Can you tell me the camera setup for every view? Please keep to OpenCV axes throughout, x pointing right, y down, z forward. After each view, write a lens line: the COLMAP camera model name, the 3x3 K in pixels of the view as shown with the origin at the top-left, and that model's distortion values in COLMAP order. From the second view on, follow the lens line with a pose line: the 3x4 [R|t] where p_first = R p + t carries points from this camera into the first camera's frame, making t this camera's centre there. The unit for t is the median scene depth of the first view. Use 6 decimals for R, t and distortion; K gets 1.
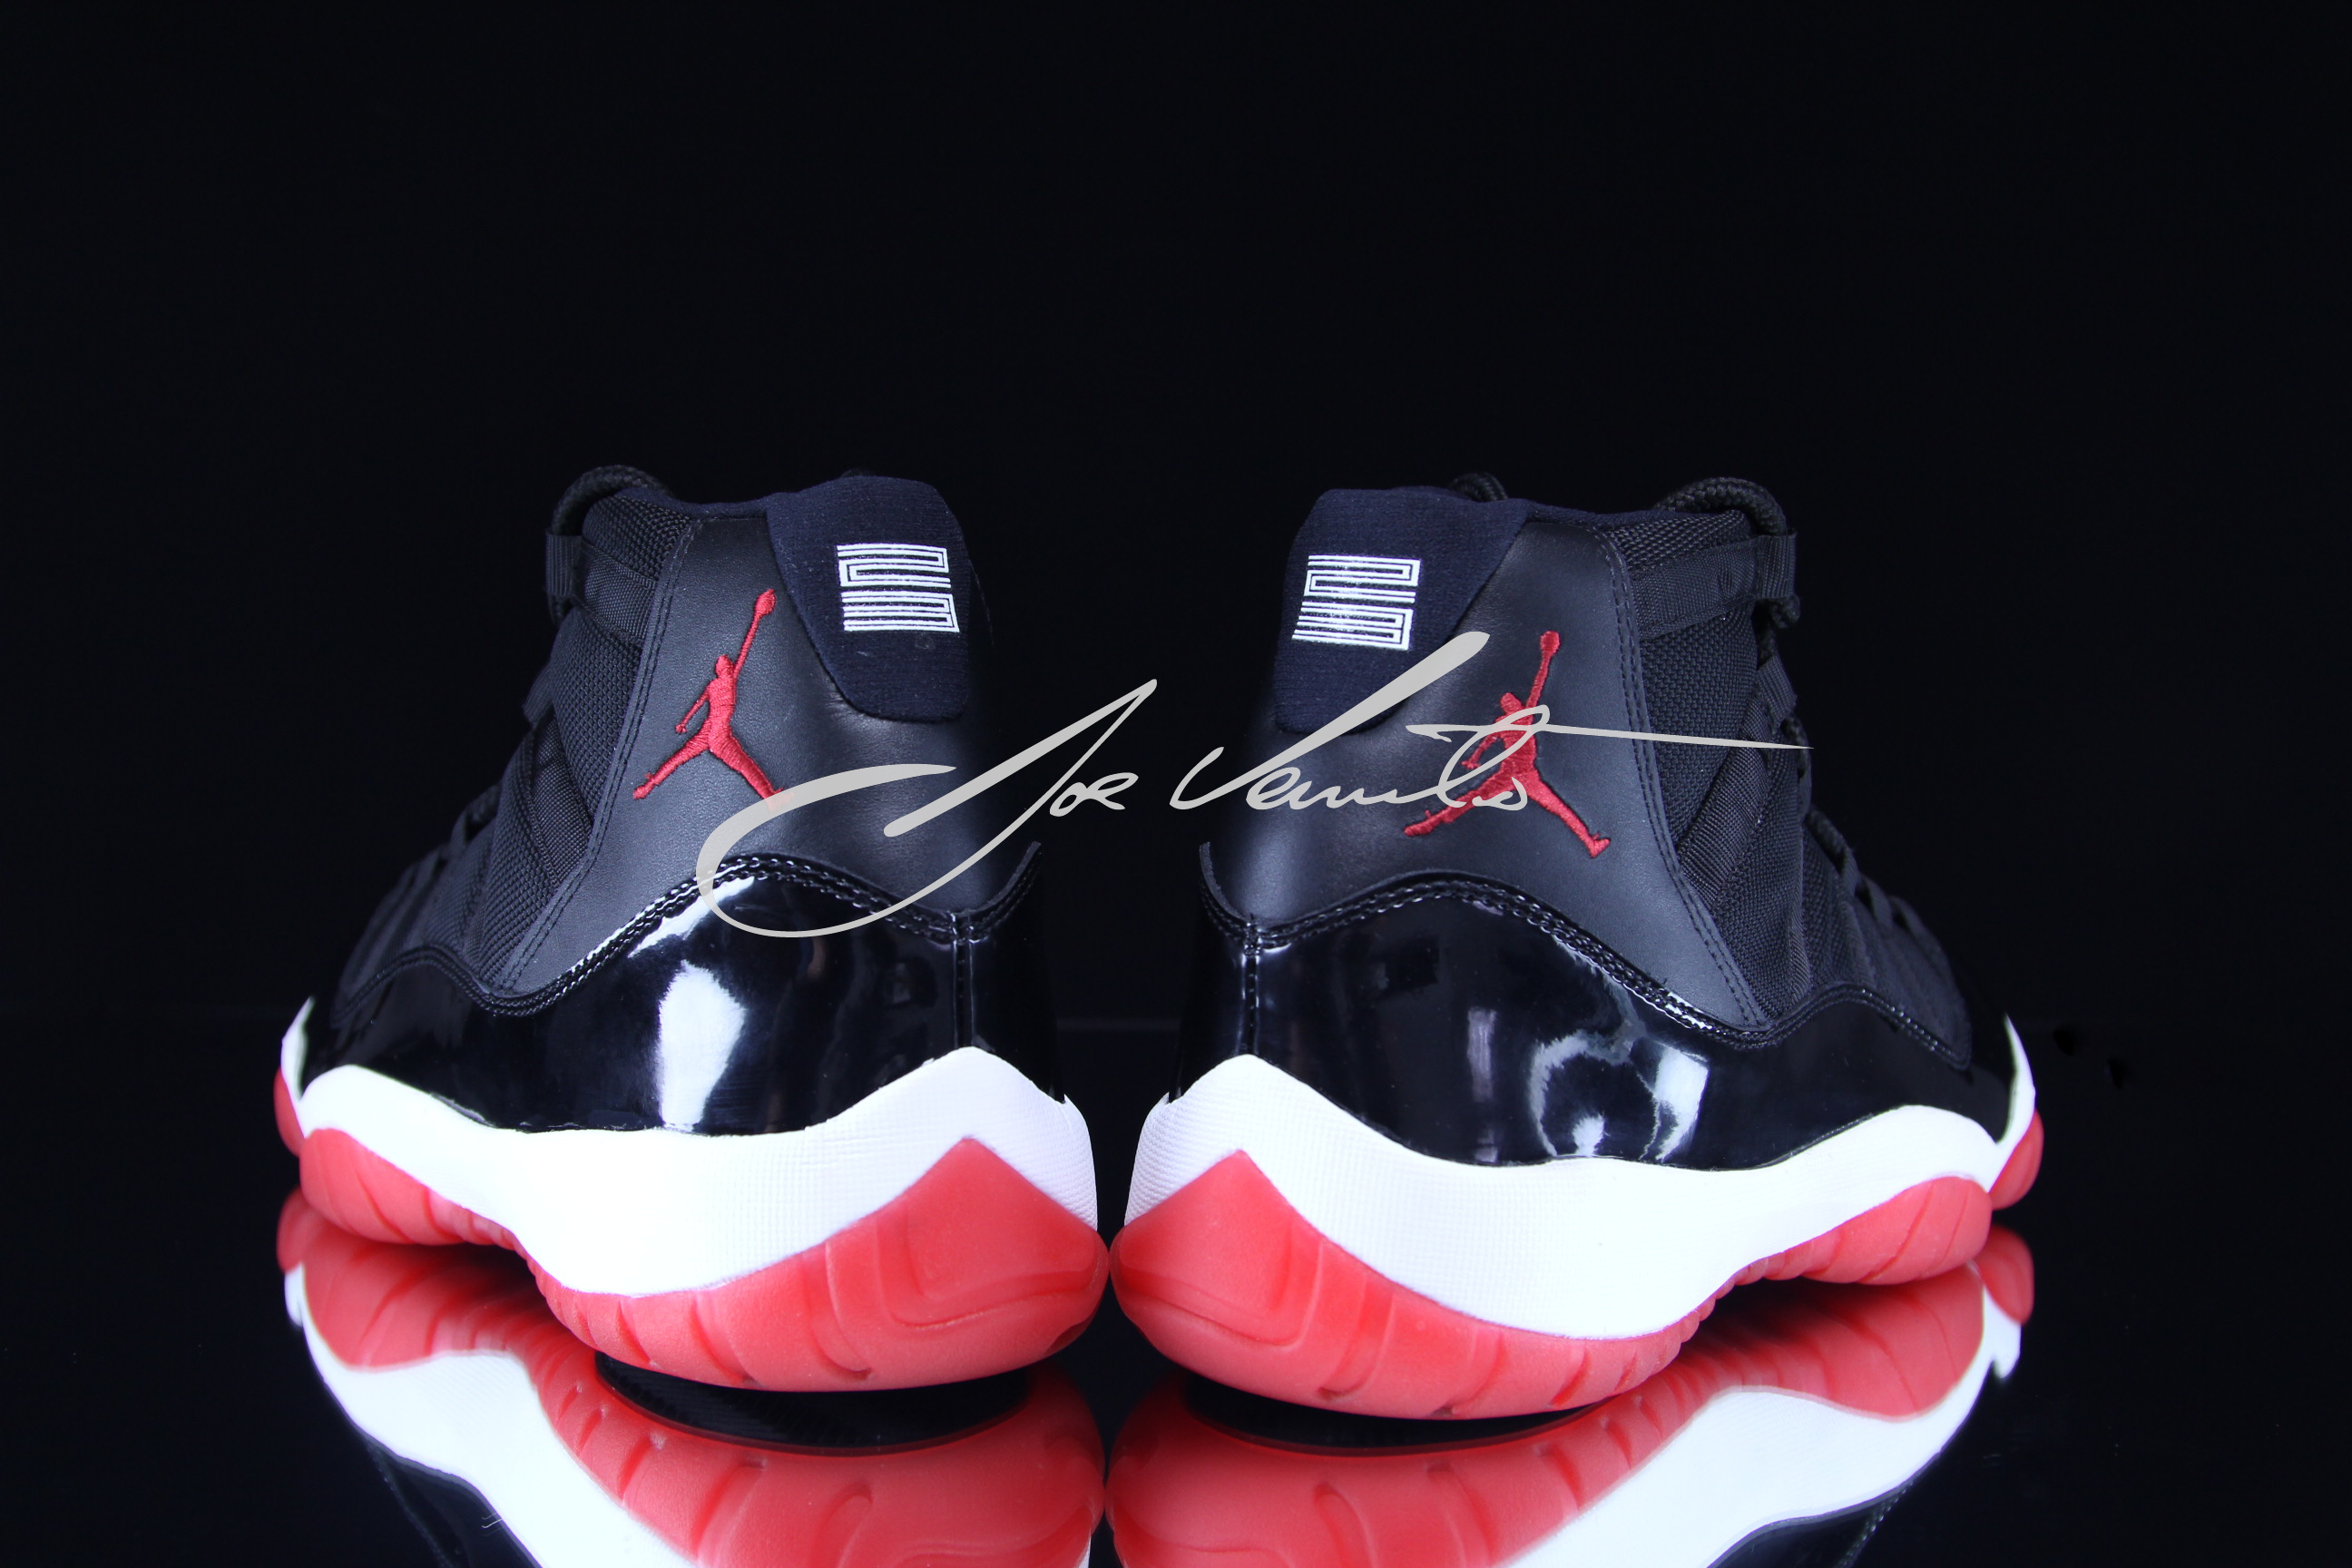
lens RADIAL K [[2608.5, 0, 1189.3], [0, 2608.5, 803.0], [0, 0, 1]] dist [-0.063633, 0.000000]
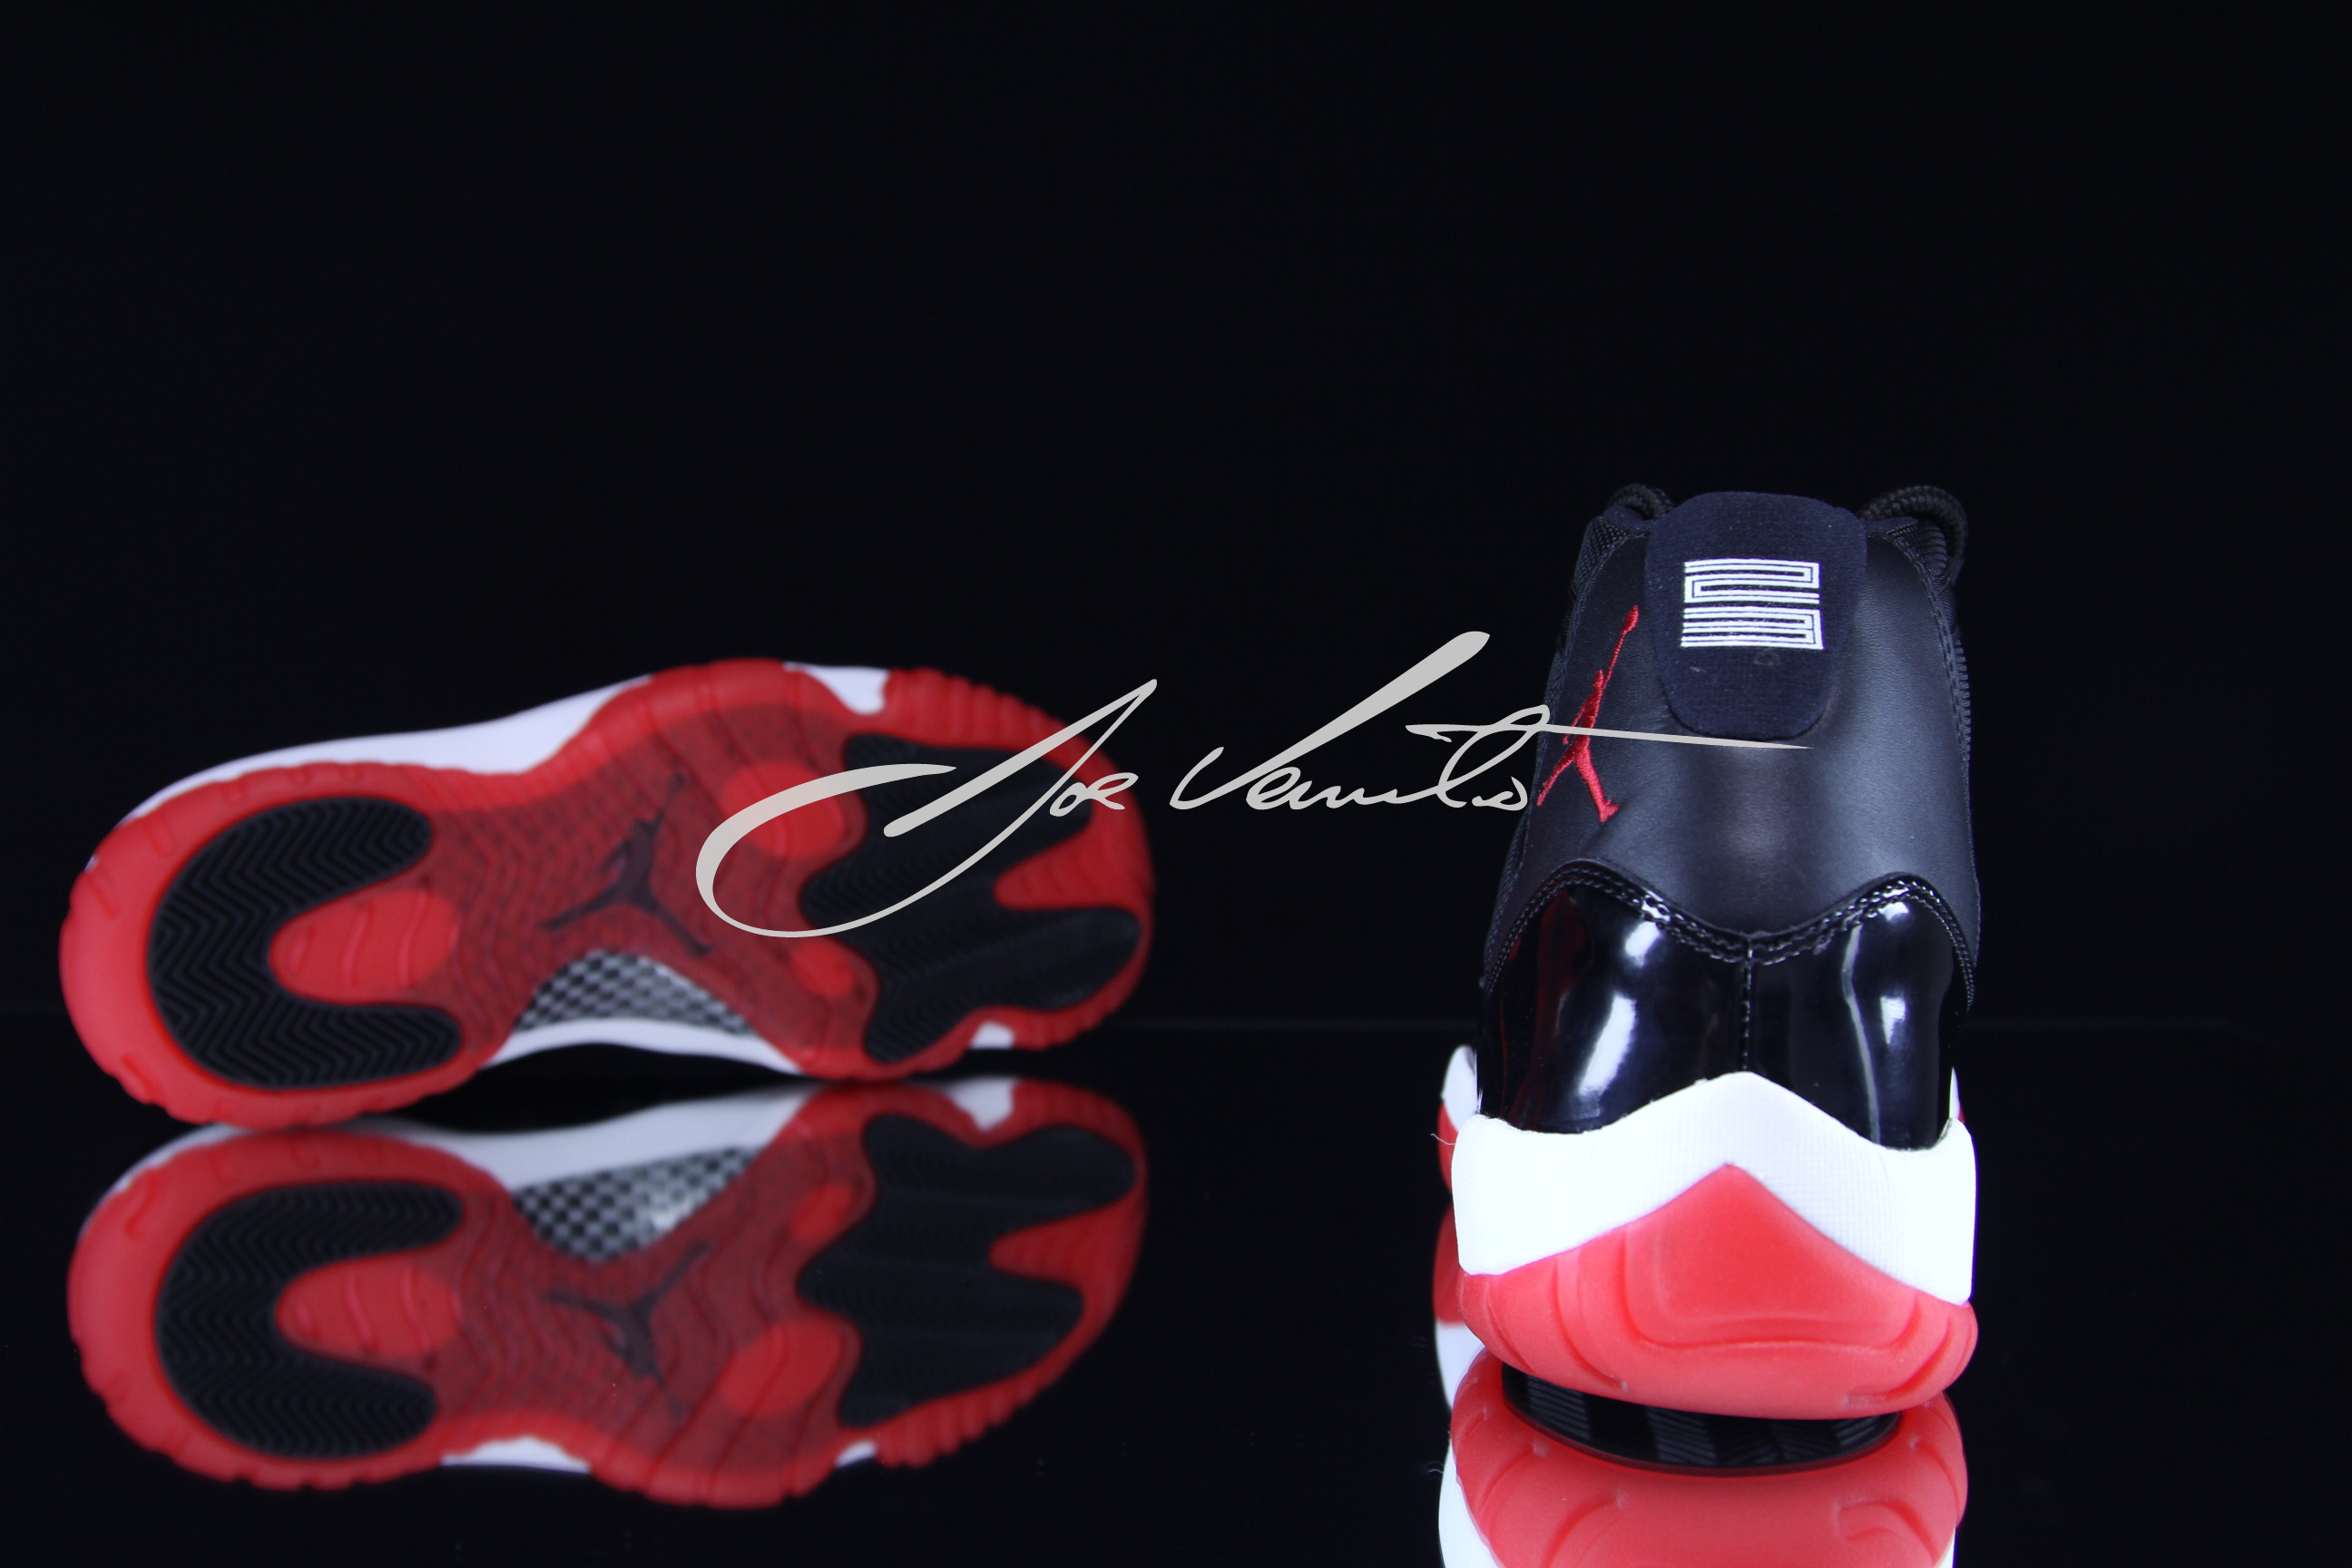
lens RADIAL K [[2608.5, 0, 1170.9], [0, 2608.5, 781.1], [0, 0, 1]] dist [-0.063633, 0.000000]
pose [[0.999972, -0.004376, 0.006091, -0.334045], [0.004431, 0.999949, -0.009068, -0.007169], [-0.006051, 0.009094, 0.999940, 0.014250]]
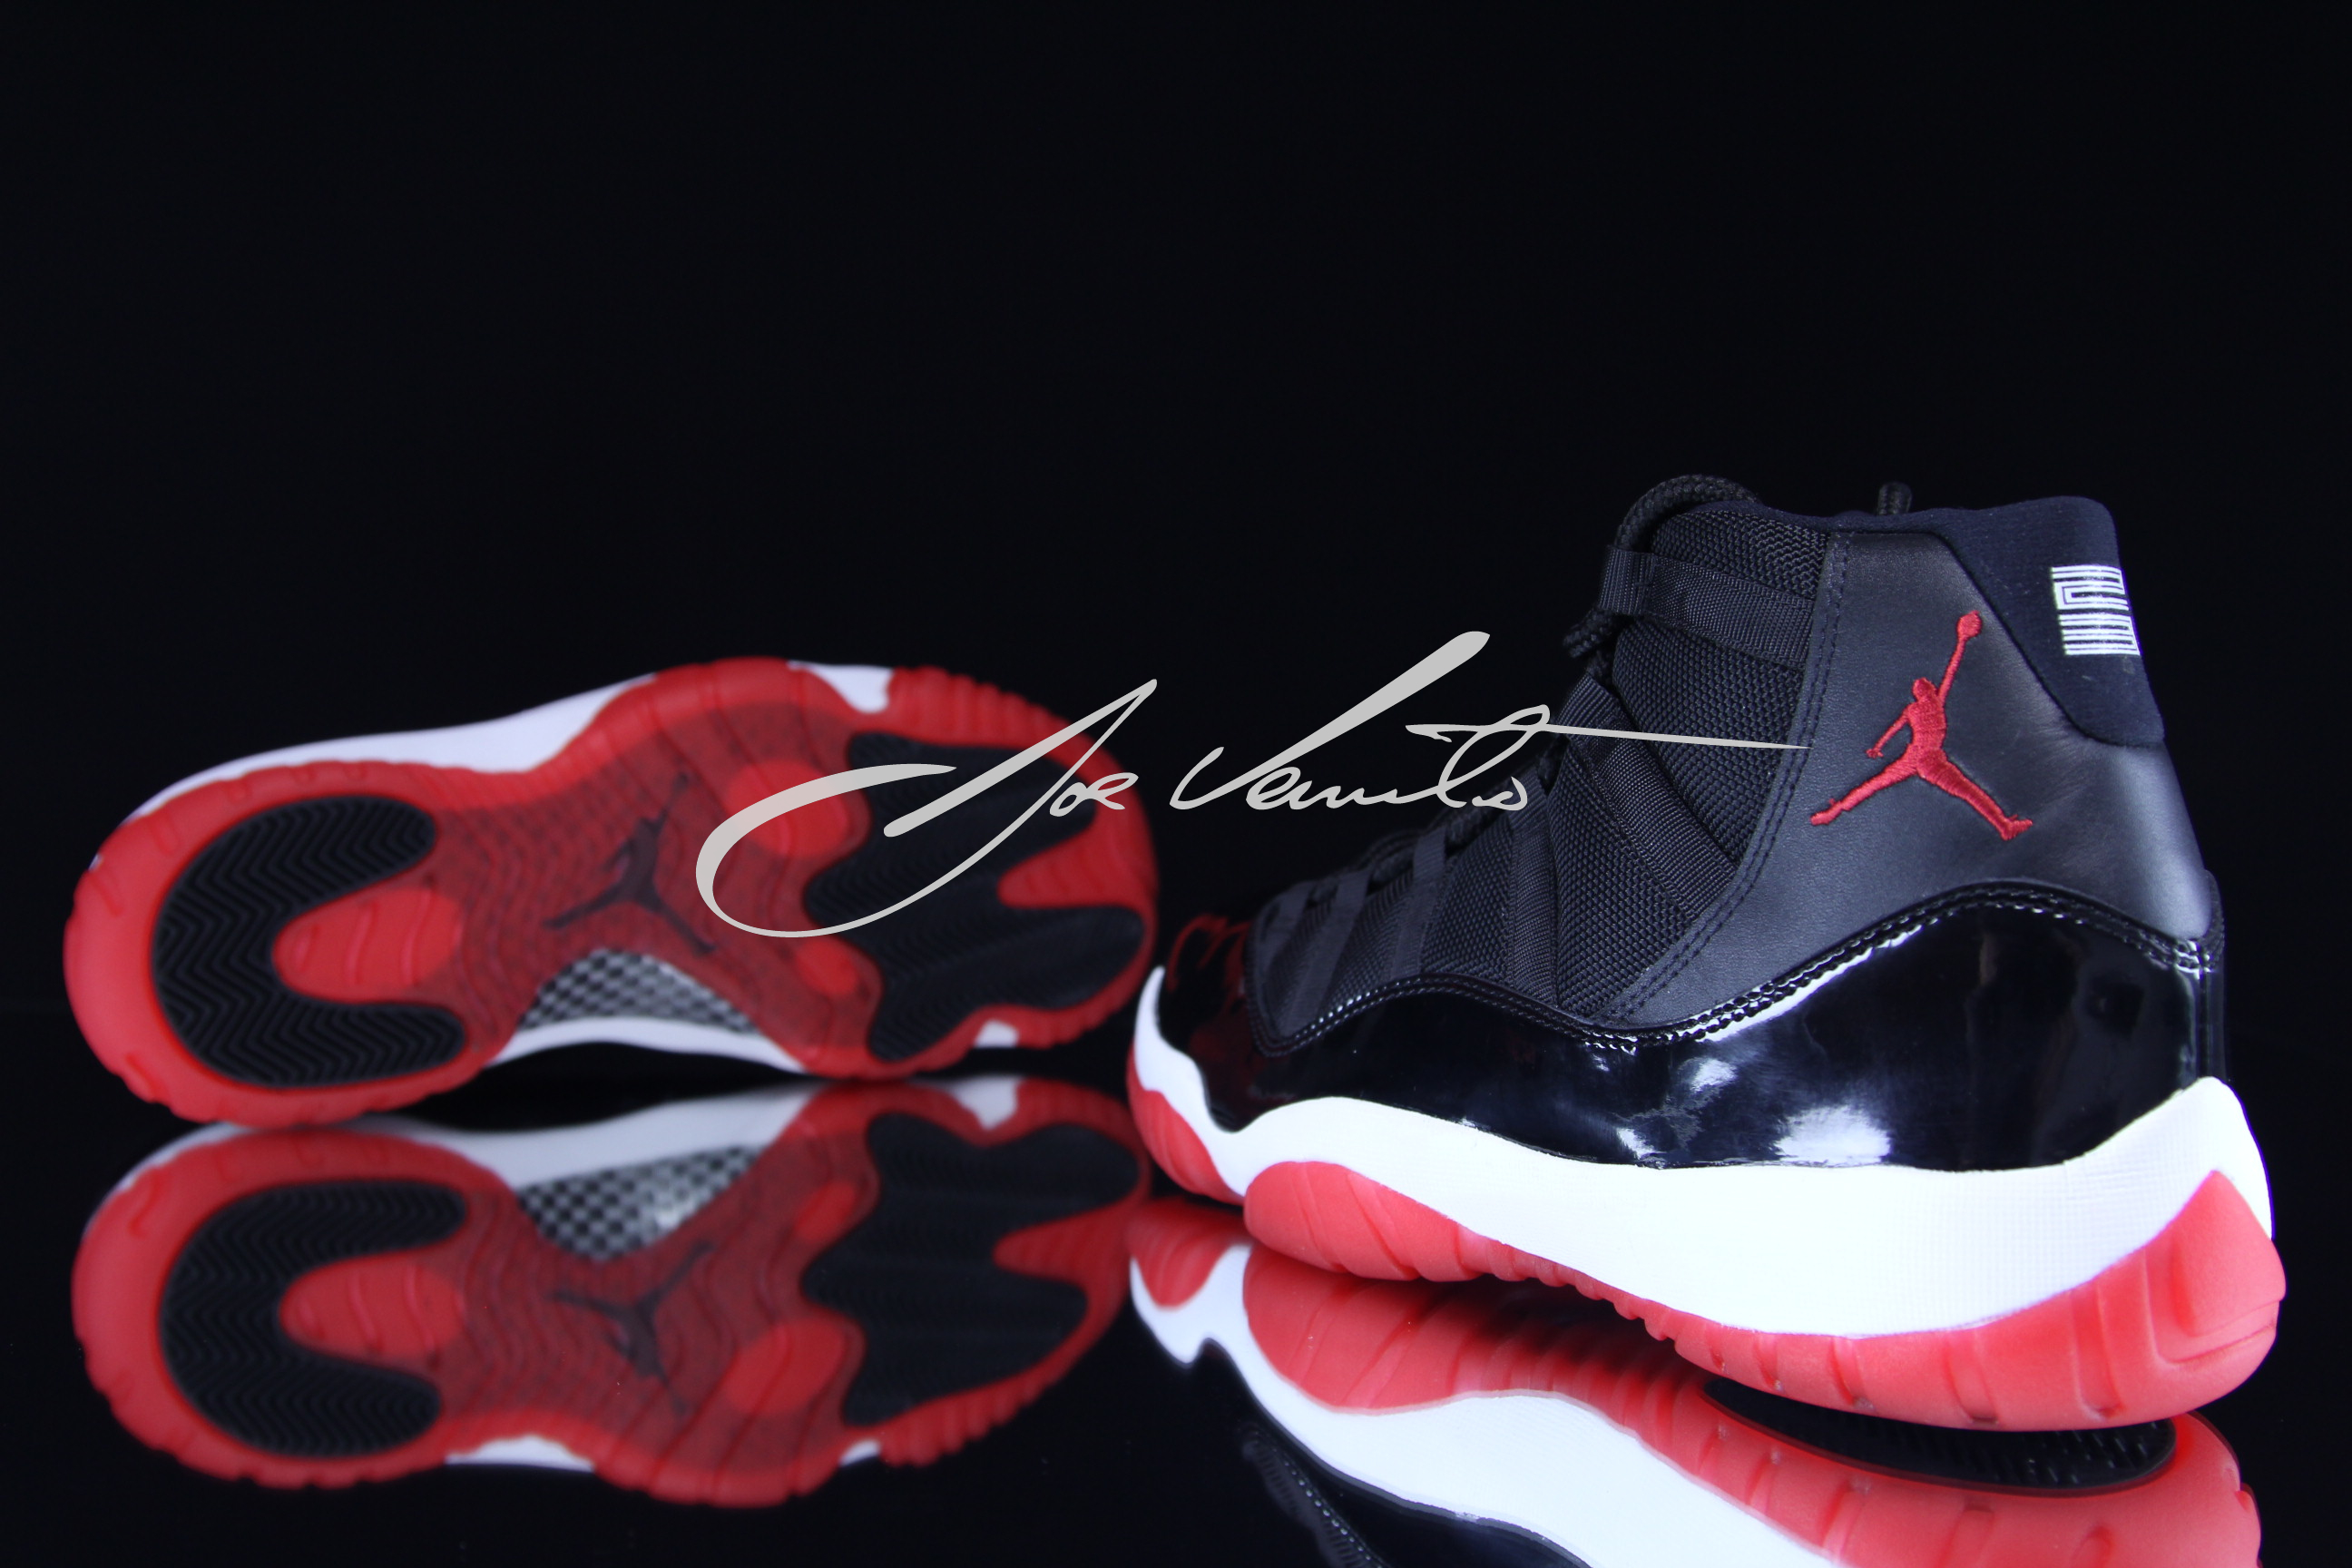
lens RADIAL K [[2608.5, 0, 1169.7], [0, 2608.5, 780.3], [0, 0, 1]] dist [-0.063633, 0.000000]
pose [[0.999975, -0.004373, 0.005498, -0.472372], [0.004421, 0.999952, -0.008798, -0.011530], [-0.005460, 0.008822, 0.999946, 0.027017]]
